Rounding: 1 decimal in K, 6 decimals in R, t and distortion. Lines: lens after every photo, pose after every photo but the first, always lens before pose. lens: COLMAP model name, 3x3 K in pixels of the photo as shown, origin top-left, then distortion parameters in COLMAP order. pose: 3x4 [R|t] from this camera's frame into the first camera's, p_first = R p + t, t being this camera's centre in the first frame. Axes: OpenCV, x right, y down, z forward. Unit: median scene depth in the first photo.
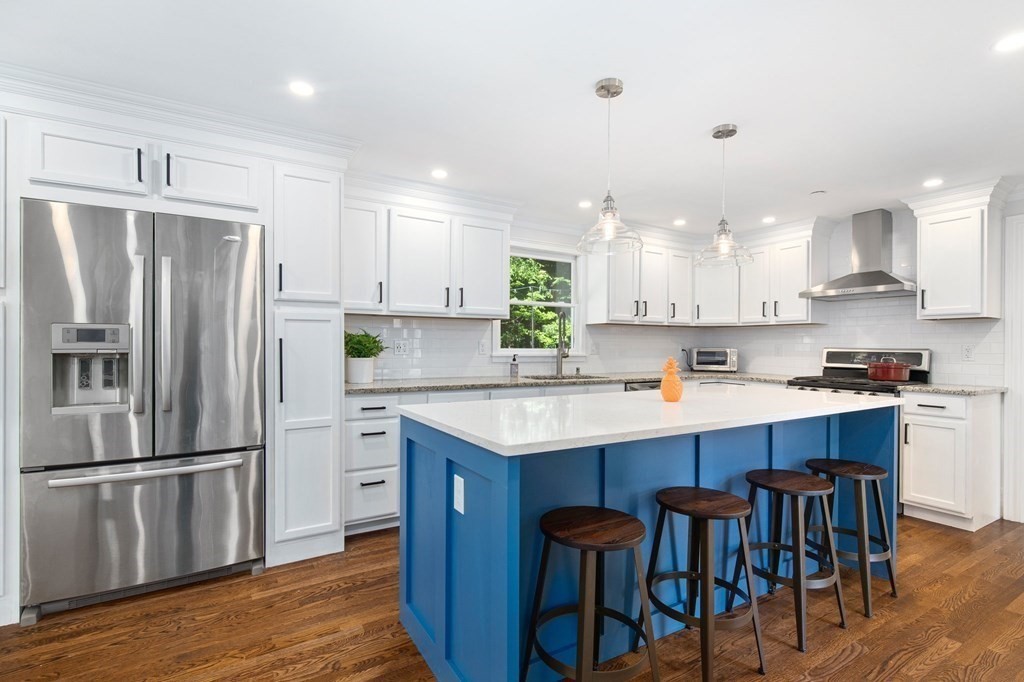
lens RADIAL K [[483.3, 0, 512.0], [0, 483.3, 341.0], [0, 0, 1]] dist [0.001090, 0.000209]
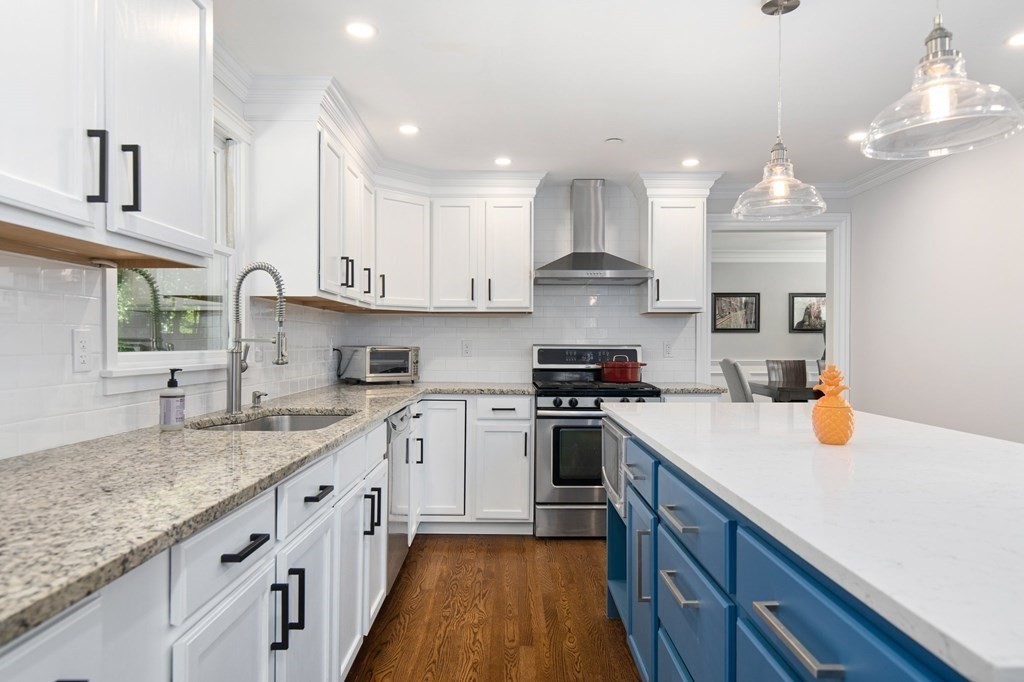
lens RADIAL K [[652.4, 0, 512.0], [0, 652.4, 341.0], [0, 0, 1]] dist [-0.003036, -0.000196]
pose [[0.511922, -0.002894, 0.859027, -0.279436], [-0.007619, 0.999940, 0.007908, 0.001055], [-0.858998, -0.010593, 0.511869, 0.518346]]
